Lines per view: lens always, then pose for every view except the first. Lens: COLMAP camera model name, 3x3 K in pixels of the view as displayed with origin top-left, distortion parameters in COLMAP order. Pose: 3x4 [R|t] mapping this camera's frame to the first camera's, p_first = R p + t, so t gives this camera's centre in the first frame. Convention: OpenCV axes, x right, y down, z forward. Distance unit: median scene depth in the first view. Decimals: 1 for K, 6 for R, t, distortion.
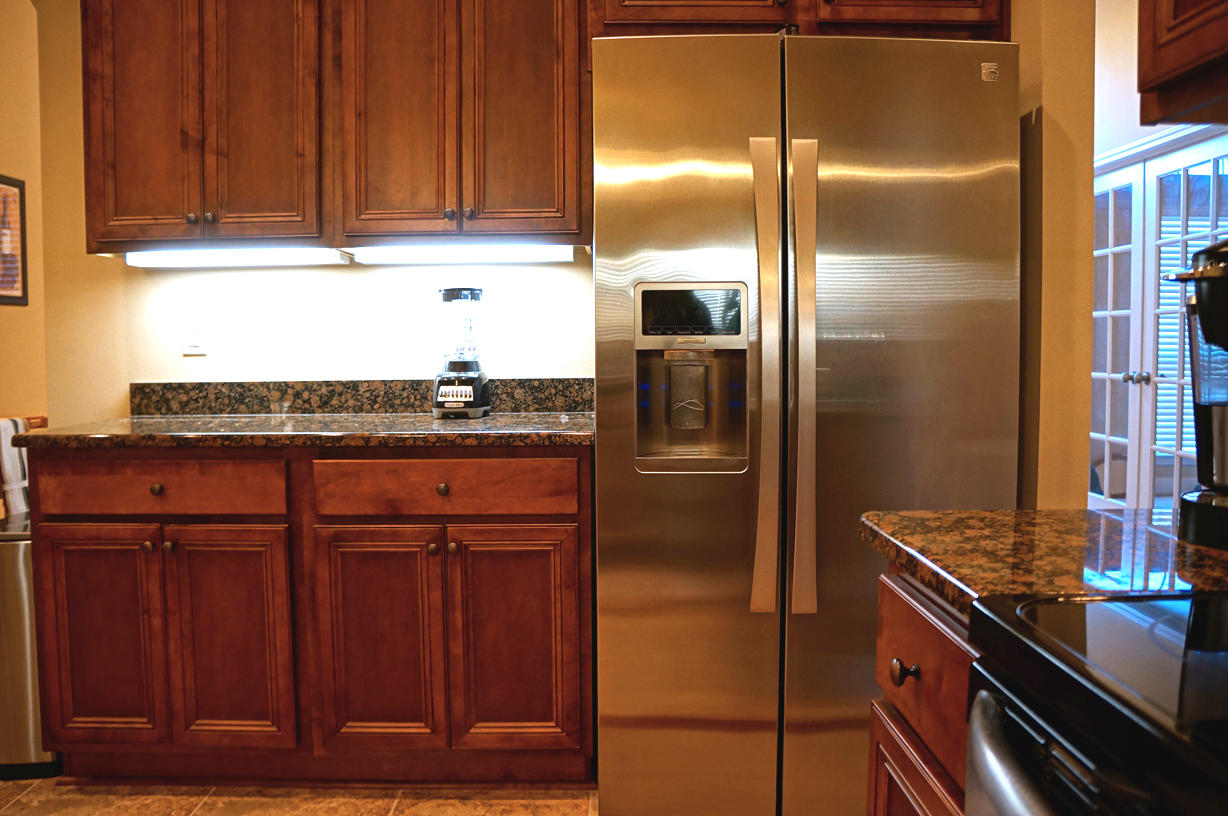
lens RADIAL K [[980.5, 0, 614.0], [0, 980.5, 408.0], [0, 0, 1]] dist [-0.158096, 0.116144]
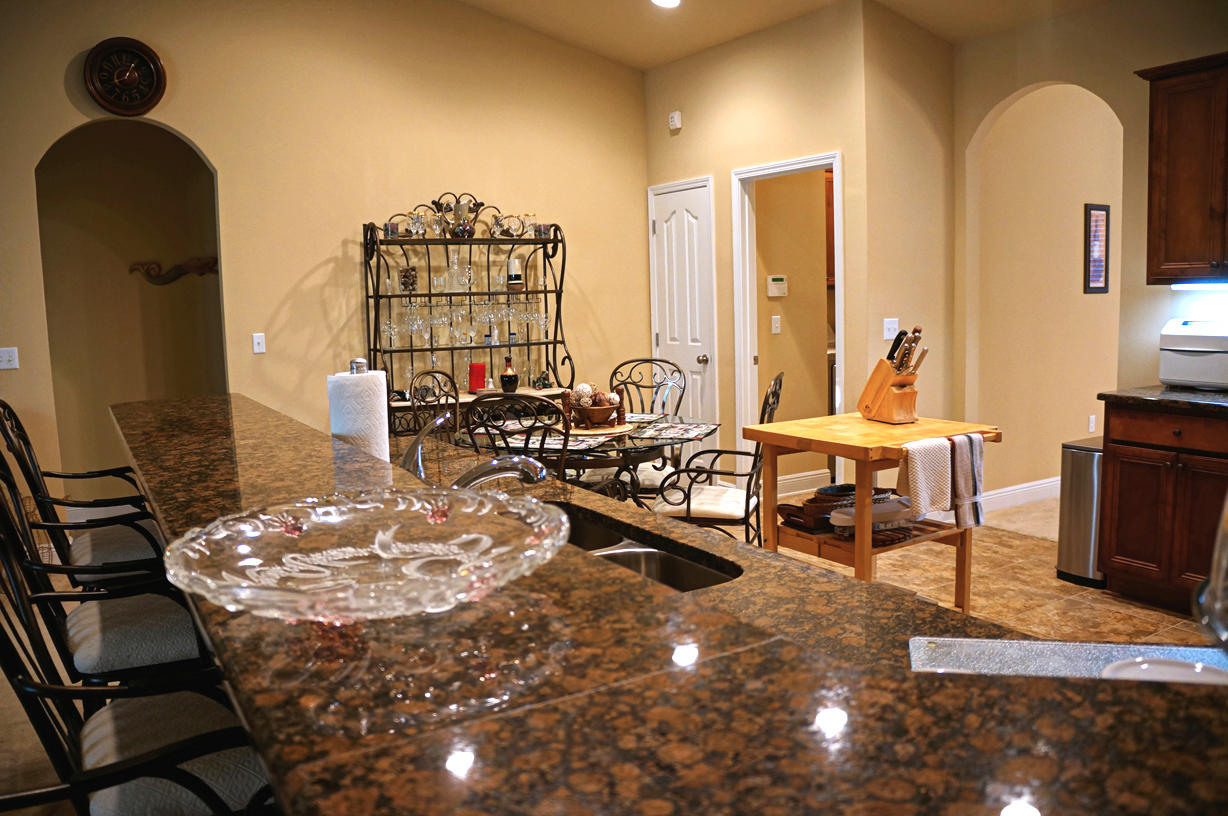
lens RADIAL K [[946.0, 0, 614.0], [0, 946.0, 408.0], [0, 0, 1]] dist [-0.176292, 0.127943]
pose [[0.499690, 0.093251, -0.861170, 0.360817], [-0.030781, 0.995472, 0.089933, -0.064682], [0.865657, -0.018431, 0.500297, -0.614917]]
